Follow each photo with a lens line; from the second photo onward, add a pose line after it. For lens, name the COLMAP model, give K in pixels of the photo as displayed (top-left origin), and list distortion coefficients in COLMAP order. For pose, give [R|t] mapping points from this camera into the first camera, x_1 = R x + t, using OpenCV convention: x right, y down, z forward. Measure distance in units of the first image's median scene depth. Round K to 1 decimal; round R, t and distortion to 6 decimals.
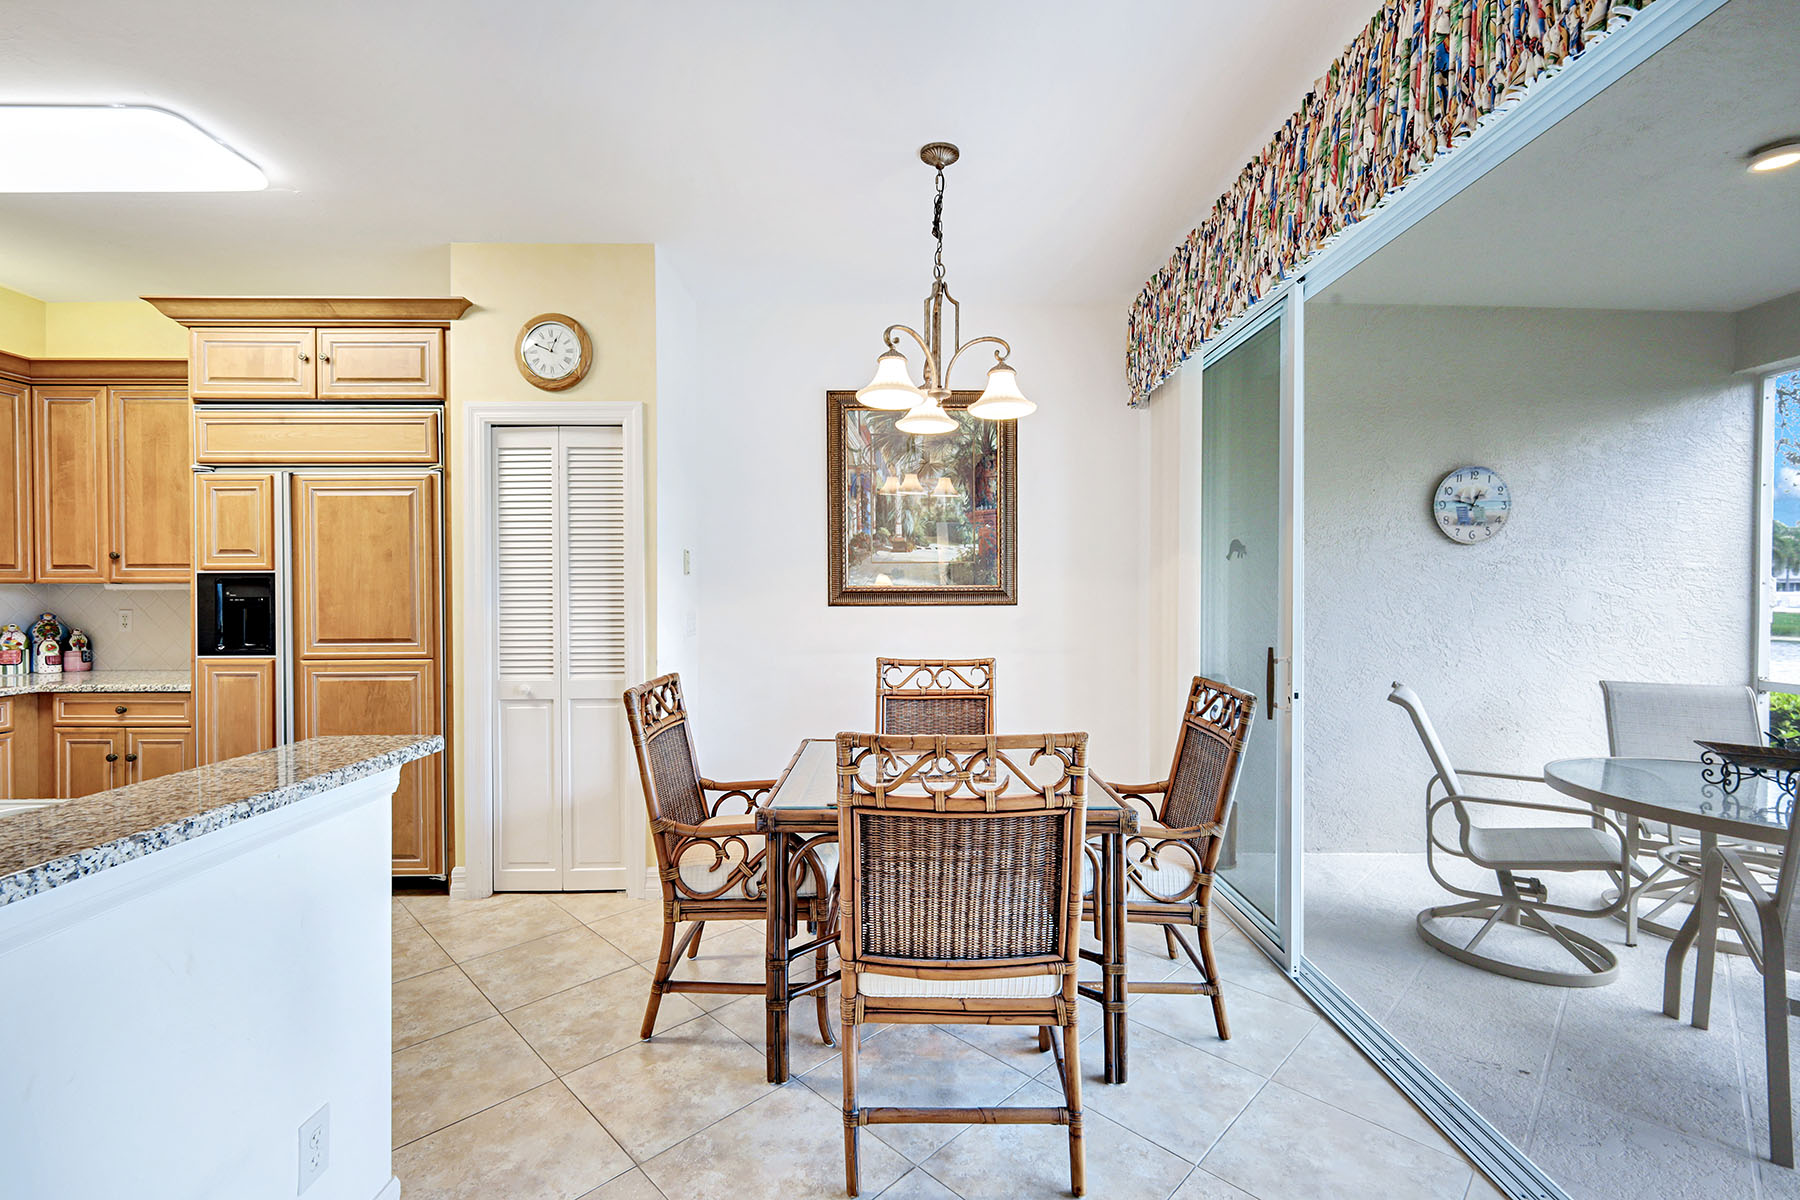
lens RADIAL K [[788.8, 0, 892.3], [0, 788.8, 596.5], [0, 0, 1]] dist [0.006545, -0.001153]
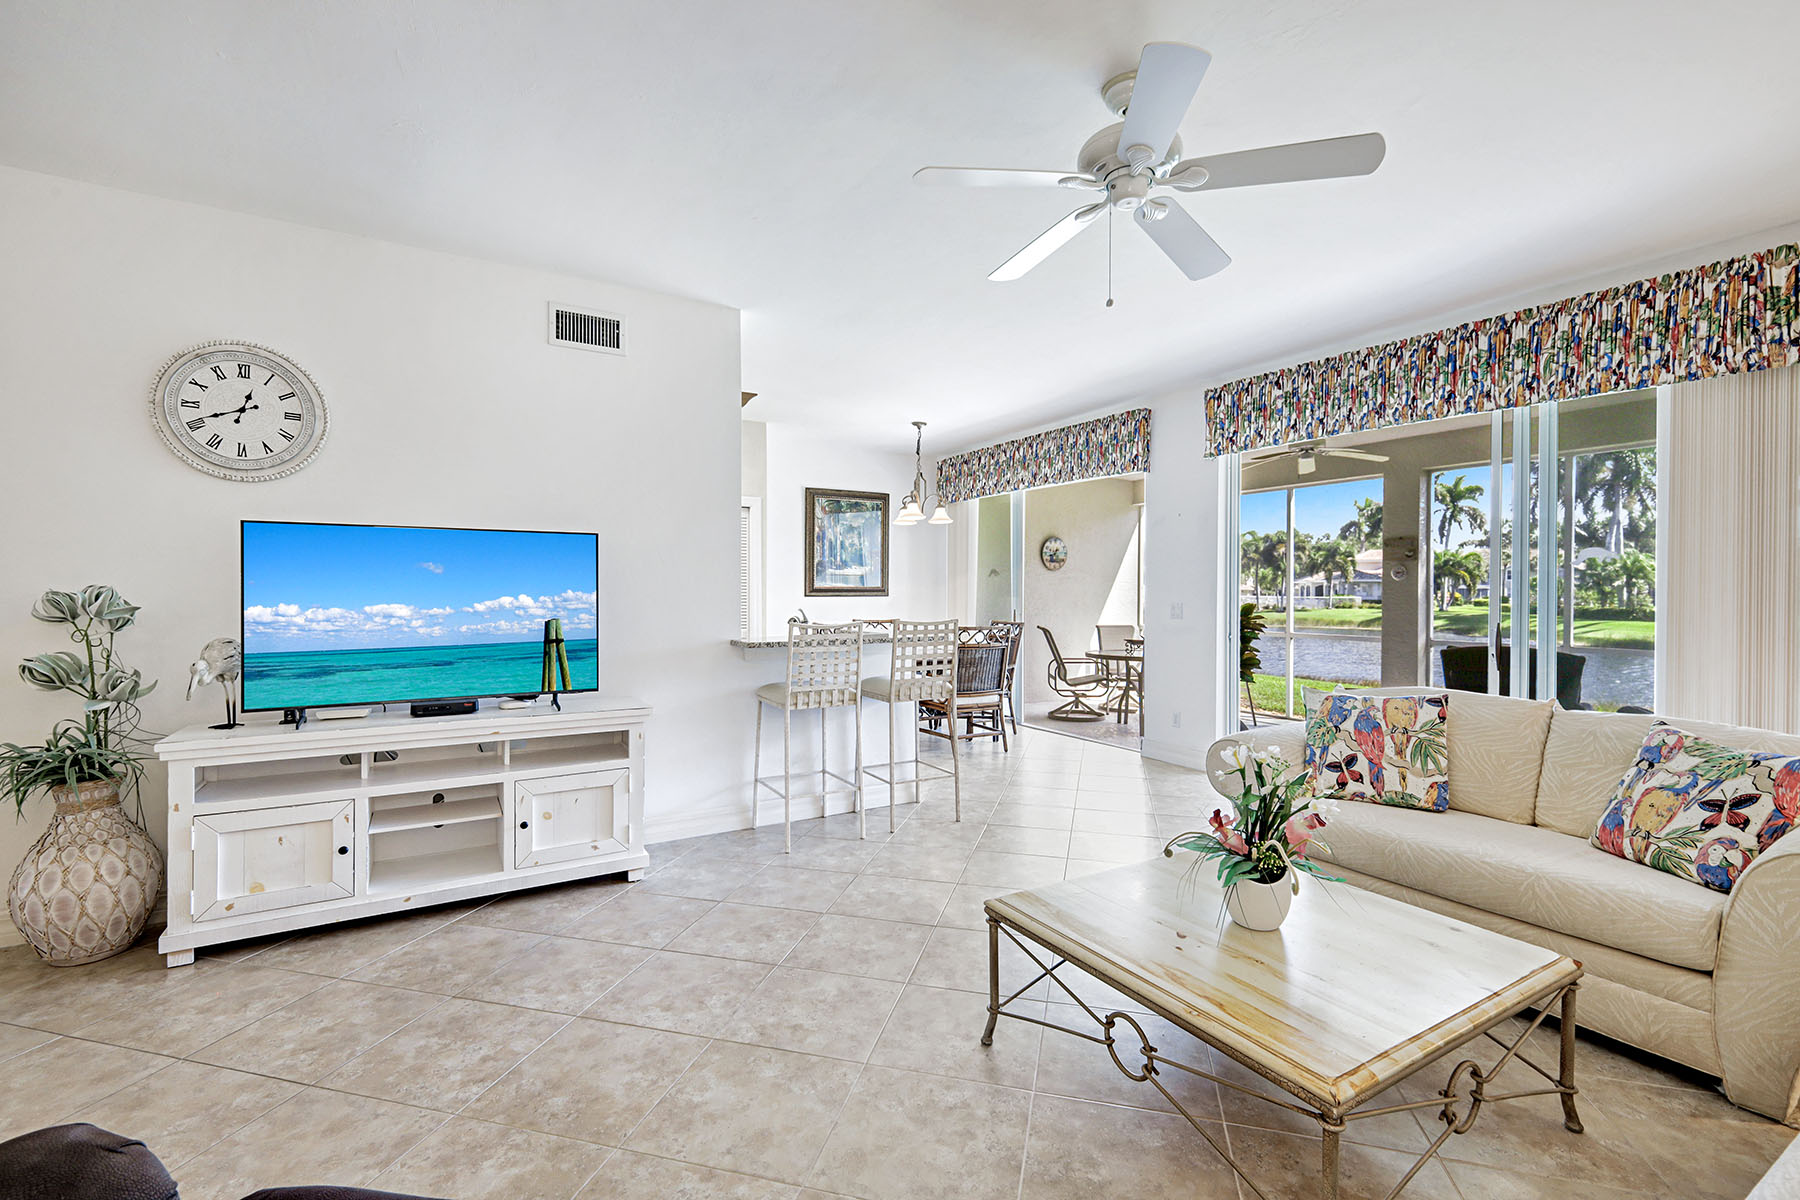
lens RADIAL K [[788.8, 0, 897.0], [0, 788.8, 594.4], [0, 0, 1]] dist [0.006545, -0.001153]
pose [[0.865184, 0.002641, 0.501447, -1.032583], [0.001288, 0.999971, -0.007489, 0.026659], [-0.501453, 0.007125, 0.865156, -0.971389]]
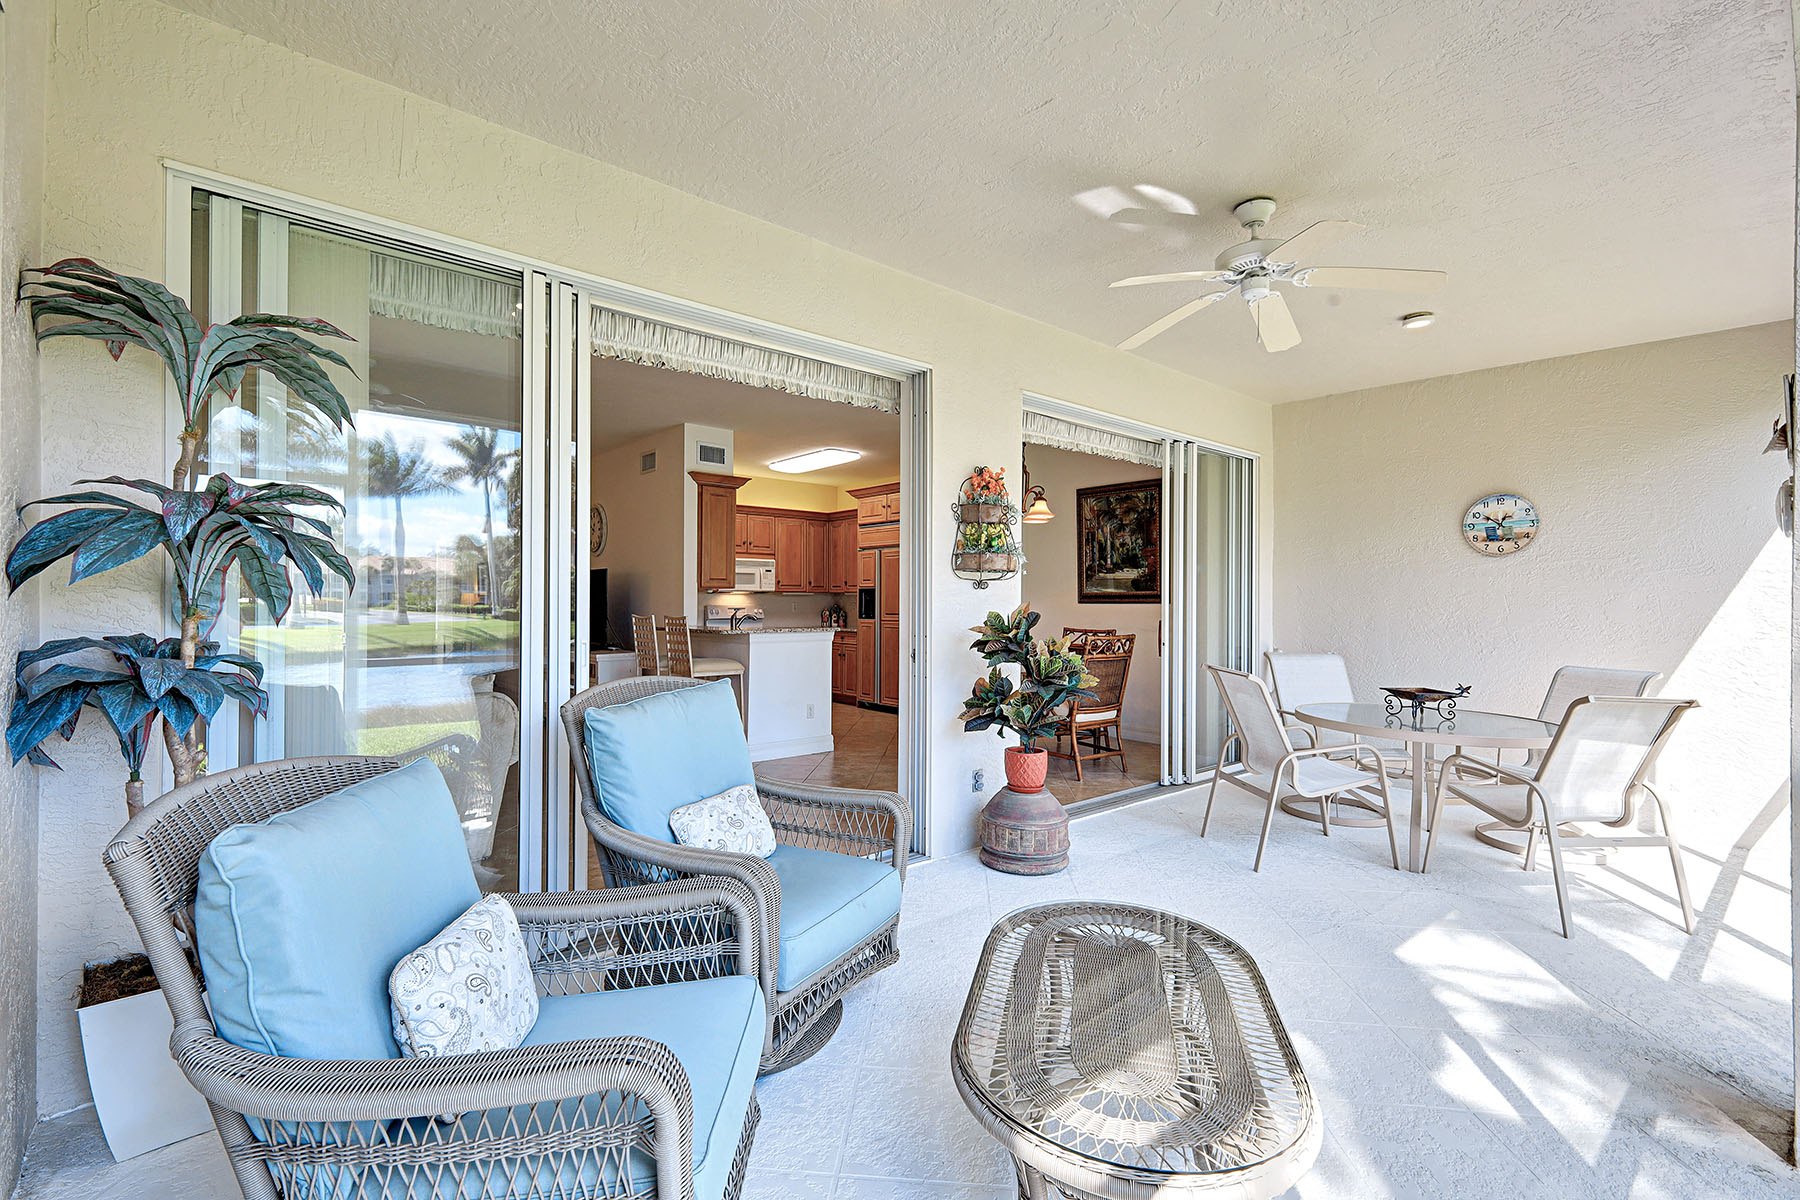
lens RADIAL K [[788.8, 0, 884.3], [0, 788.8, 602.8], [0, 0, 1]] dist [0.006545, -0.001153]
pose [[0.629717, 0.004755, -0.776810, 1.291435], [-0.015761, 0.999854, -0.006657, 0.036816], [0.776665, 0.016436, 0.629700, -0.640271]]
